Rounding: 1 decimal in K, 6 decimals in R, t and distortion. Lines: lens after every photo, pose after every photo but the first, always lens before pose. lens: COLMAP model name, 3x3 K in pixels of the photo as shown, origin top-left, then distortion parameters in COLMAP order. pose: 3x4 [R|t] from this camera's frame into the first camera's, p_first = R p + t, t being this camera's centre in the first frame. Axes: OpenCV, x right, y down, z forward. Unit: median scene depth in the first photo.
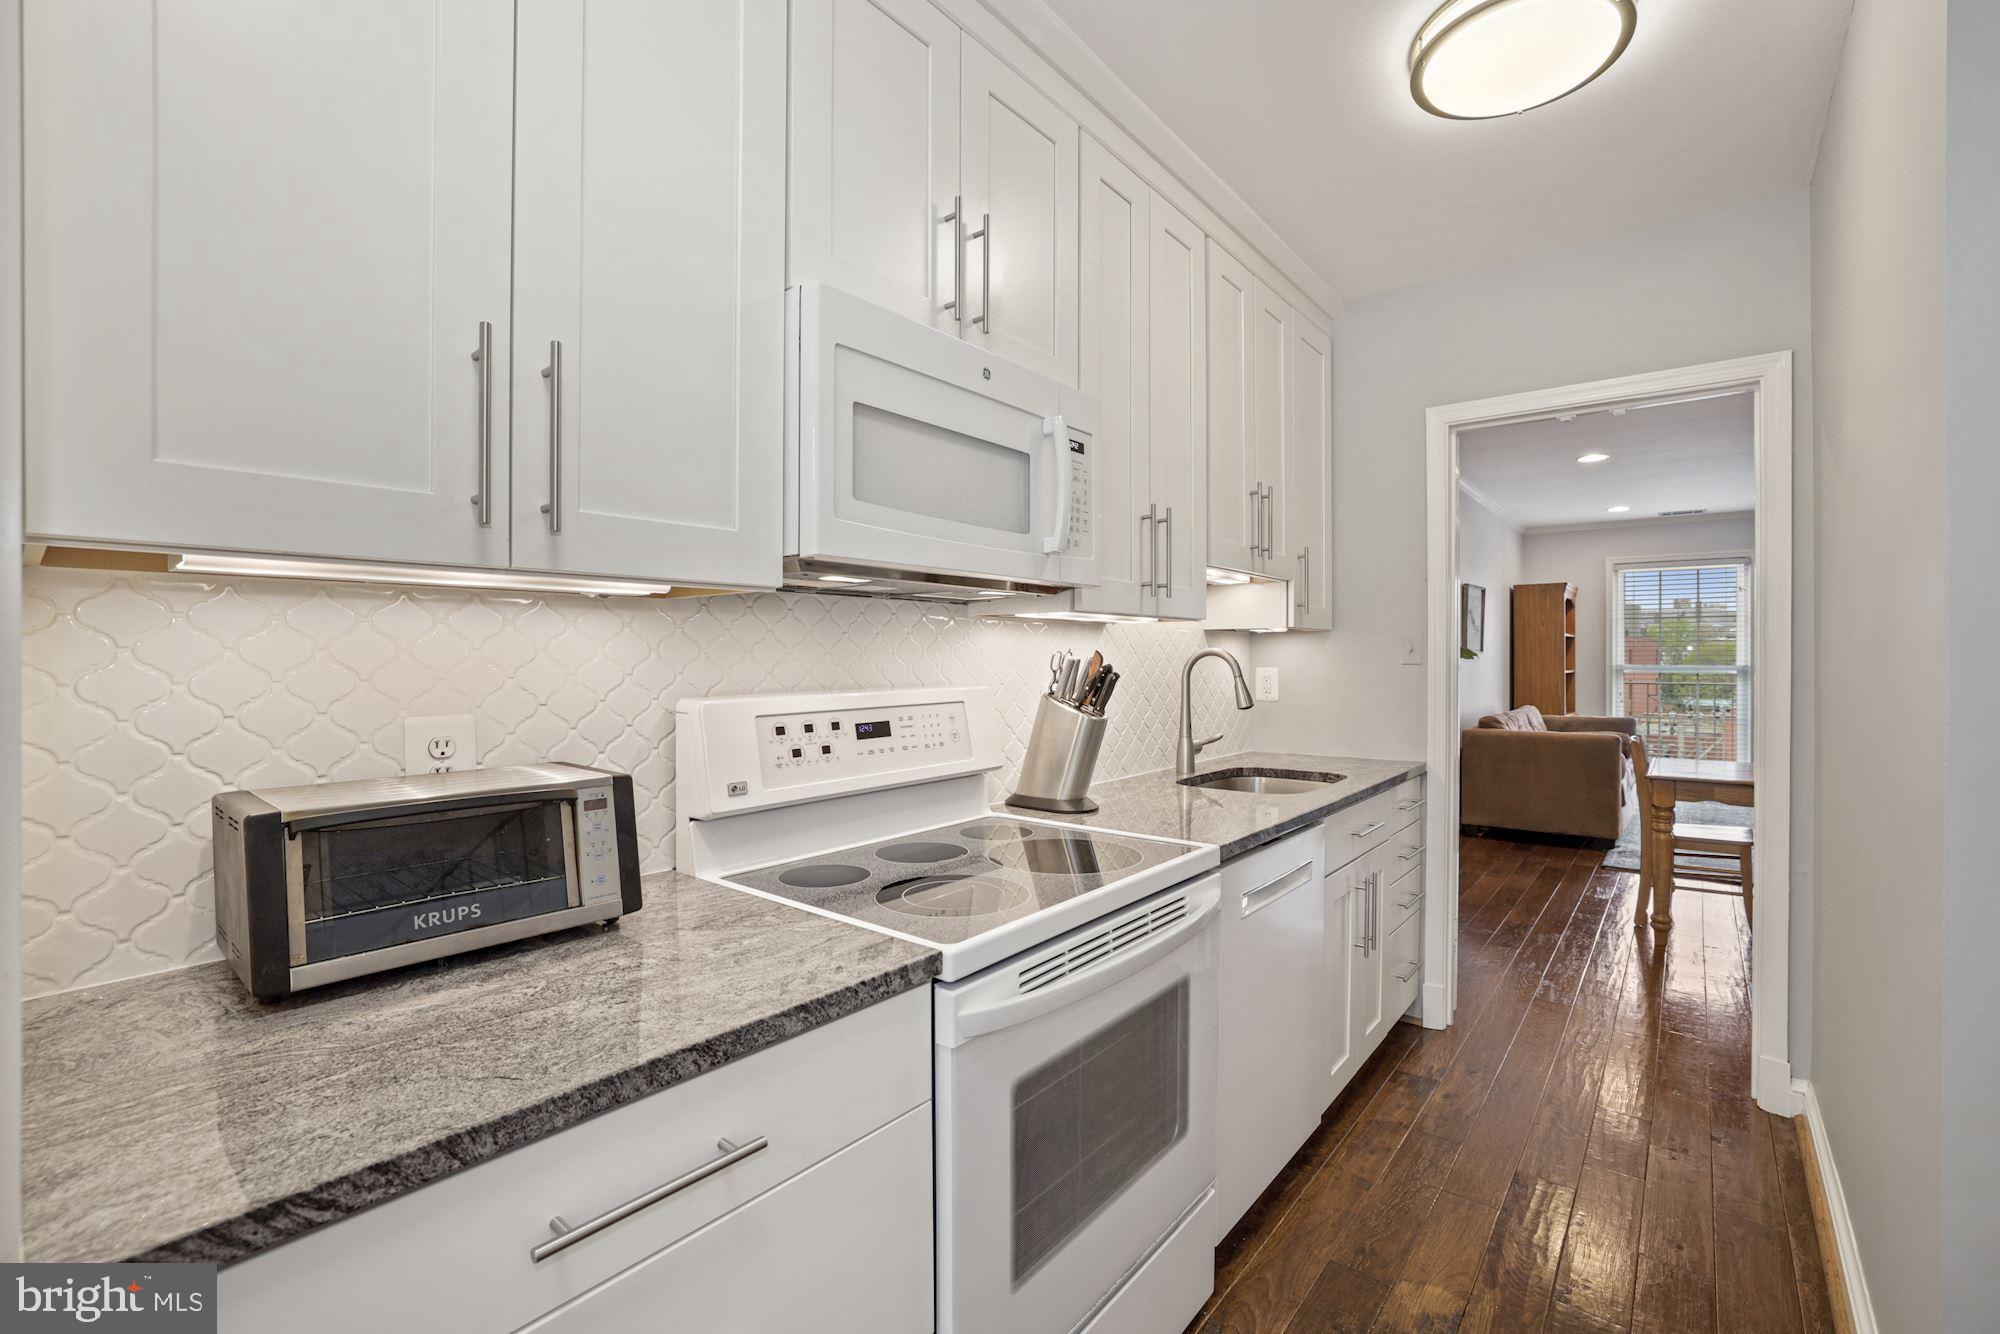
lens RADIAL K [[866.4, 0, 998.5], [0, 866.4, 660.0], [0, 0, 1]] dist [-0.047139, 0.016636]
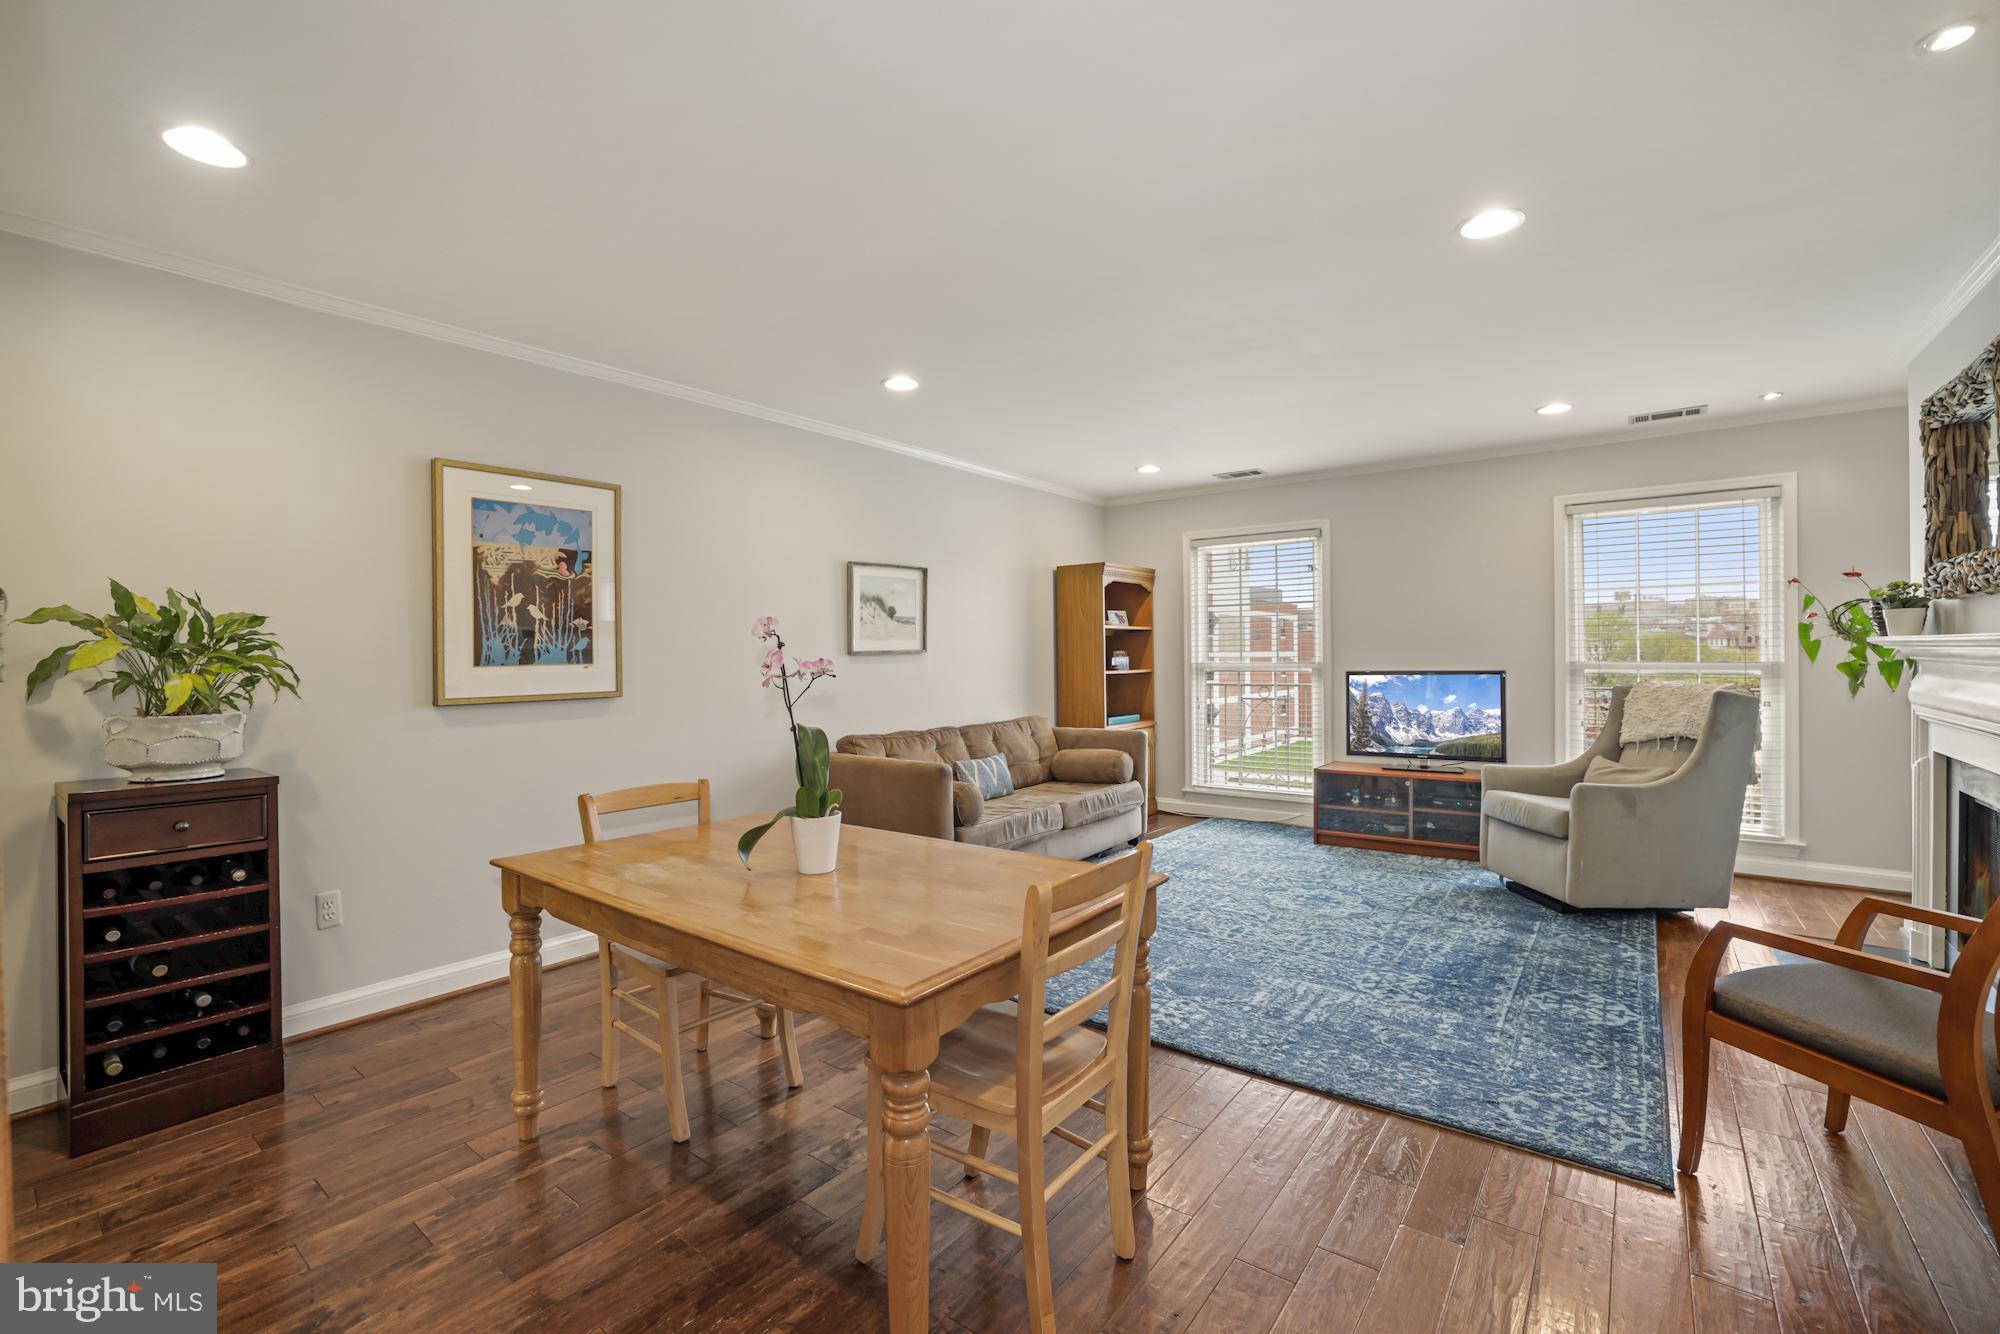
lens RADIAL K [[851.0, 0, 1001.7], [0, 851.0, 658.1], [0, 0, 1]] dist [-0.052064, 0.019406]
pose [[0.999415, -0.011444, 0.032240, 0.701391], [0.011454, 0.999934, -0.000146, -0.000618], [-0.032236, 0.000515, 0.999480, 0.251411]]
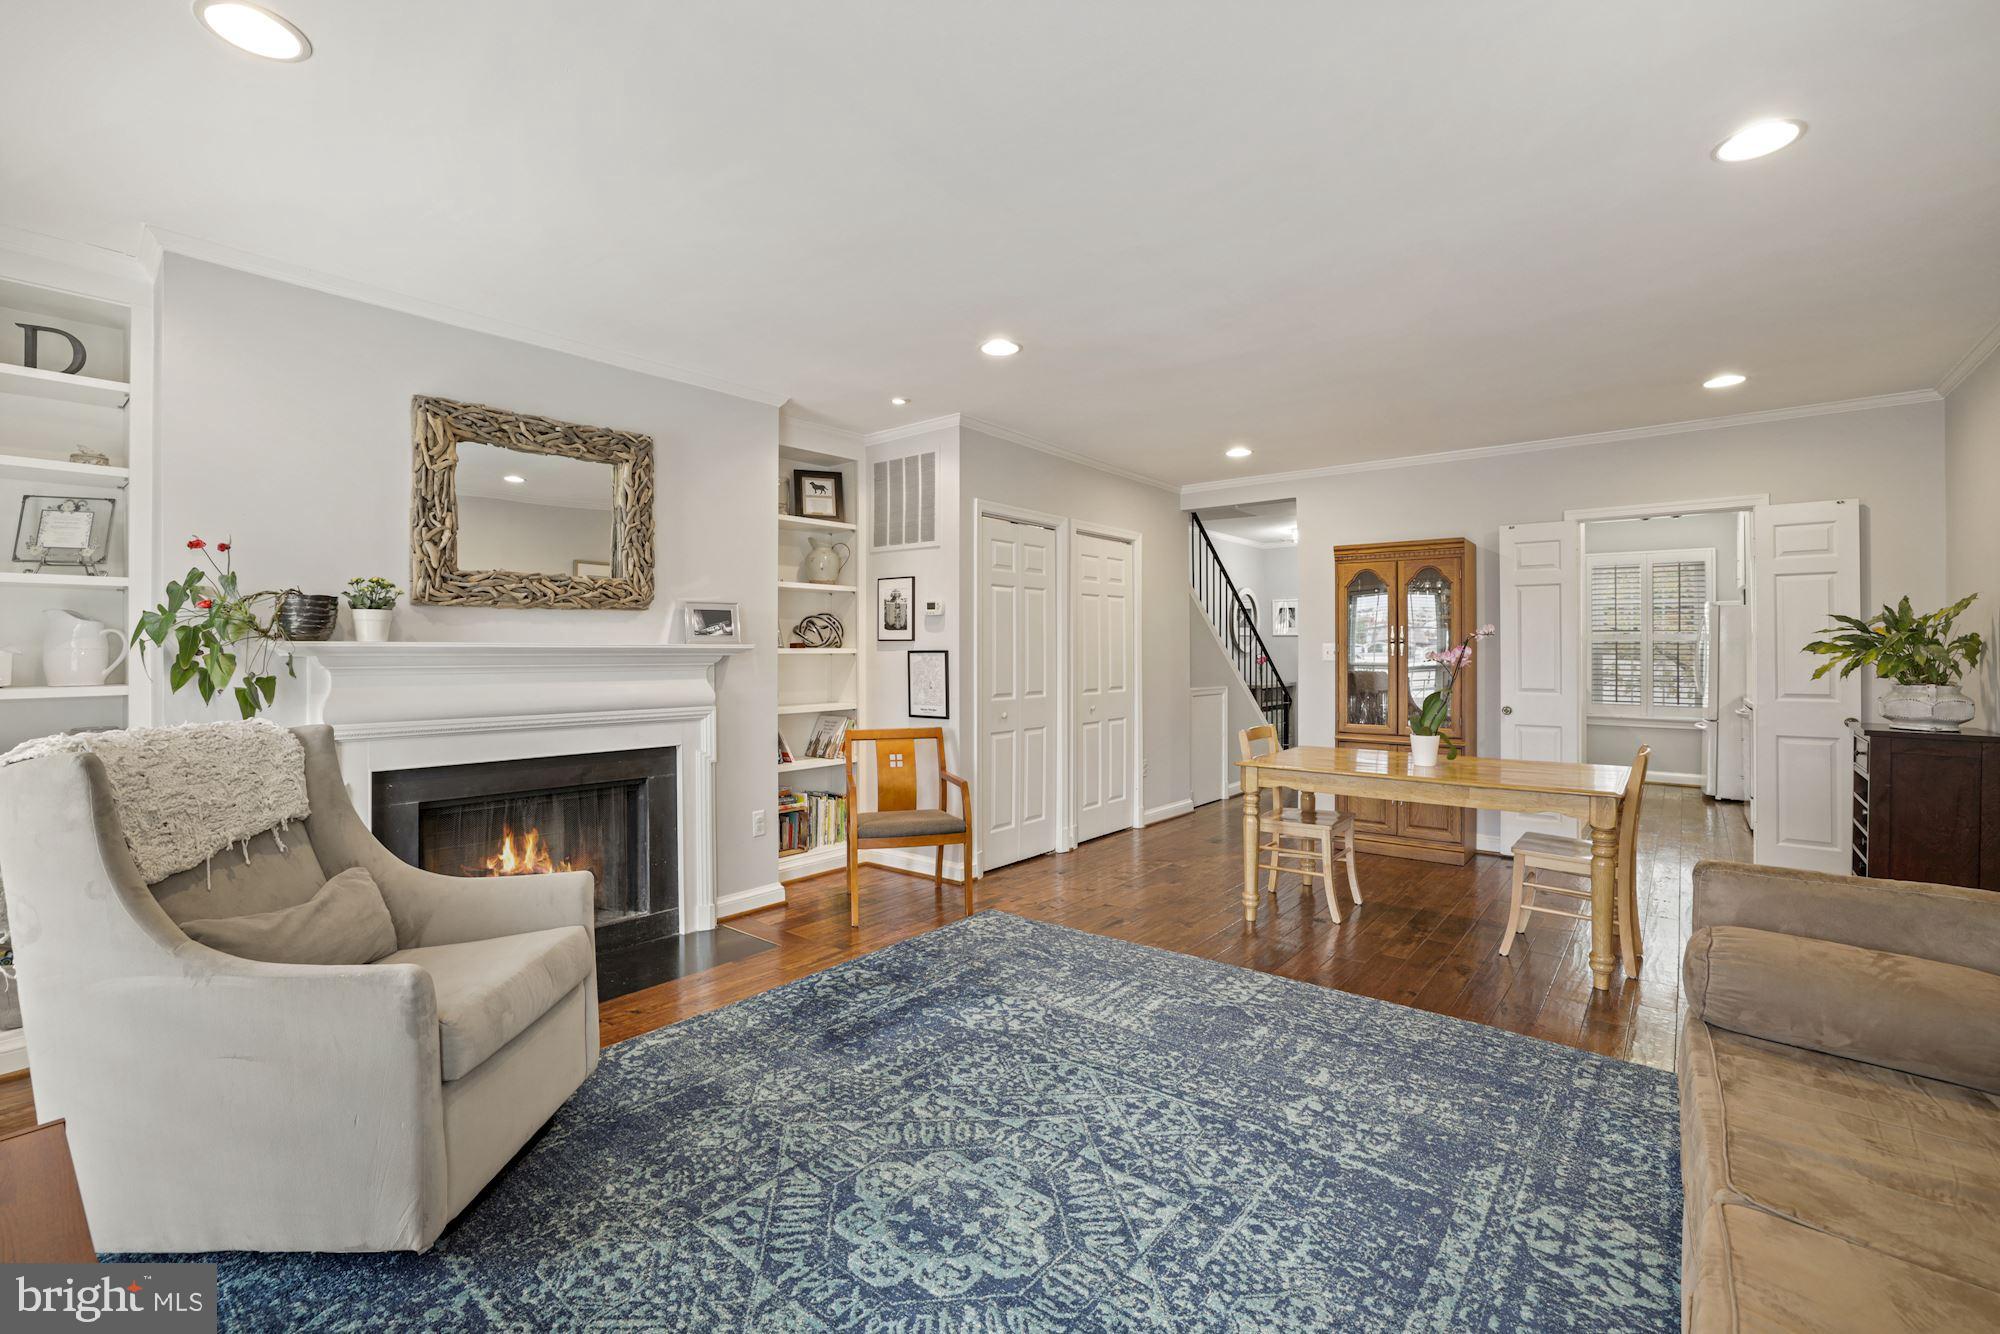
lens RADIAL K [[866.4, 0, 998.5], [0, 866.4, 660.0], [0, 0, 1]] dist [-0.047139, 0.016636]
pose [[-0.999980, 0.000535, -0.006278, 0.970160], [0.000448, 0.999904, 0.013828, -0.004112], [0.006285, 0.013825, -0.999885, 1.271226]]
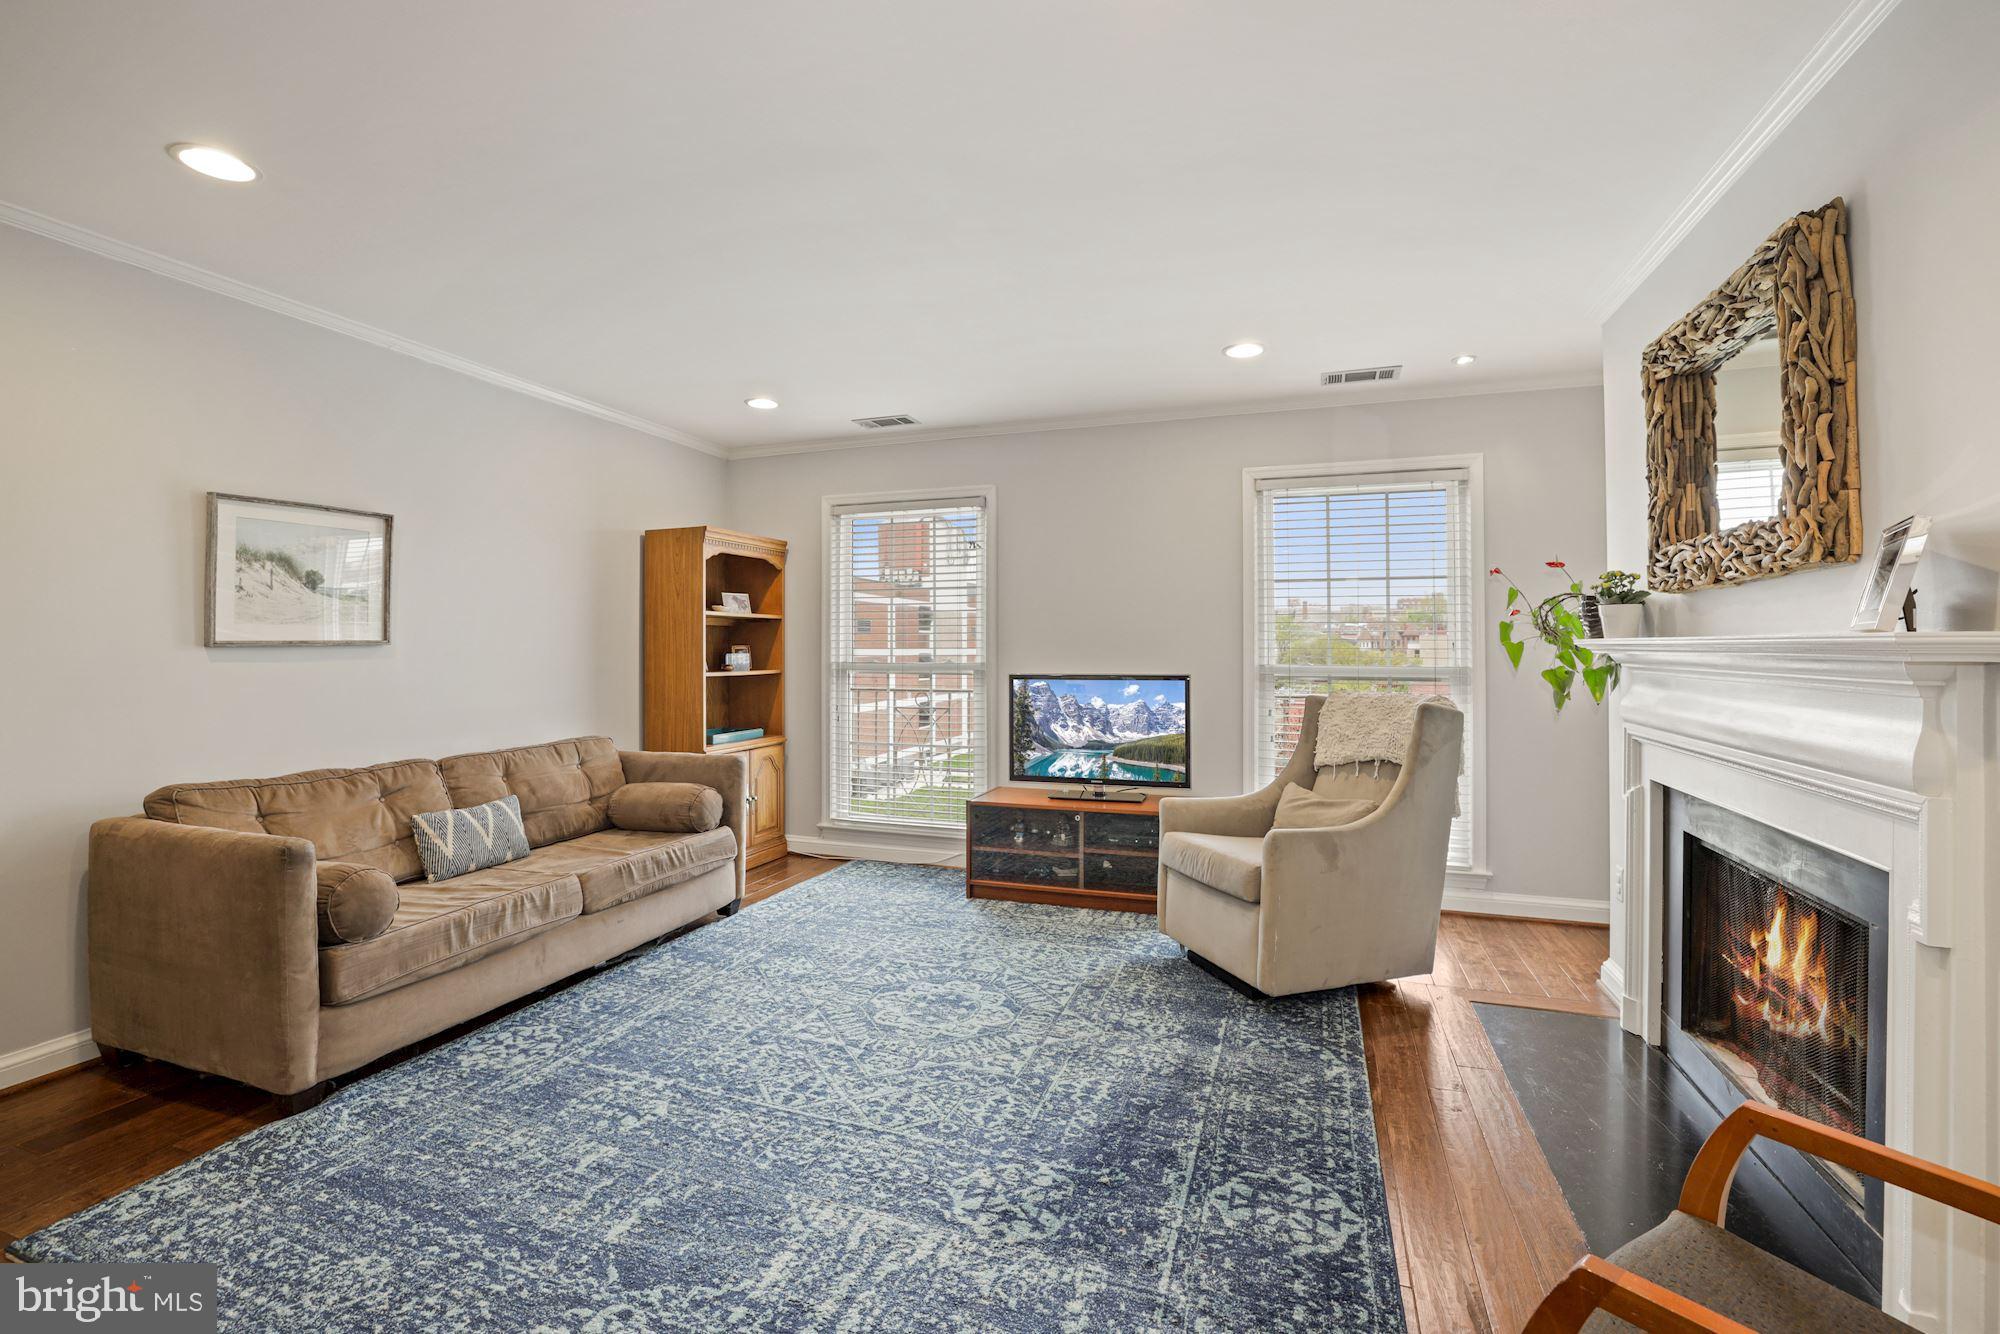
lens RADIAL K [[871.2, 0, 996.7], [0, 871.2, 635.3], [0, 0, 1]] dist [-0.050416, 0.016829]
pose [[0.941328, 0.004865, 0.337458, 0.845710], [0.001584, 0.999821, -0.018832, -0.001969], [-0.337490, 0.018262, 0.941152, 0.459334]]
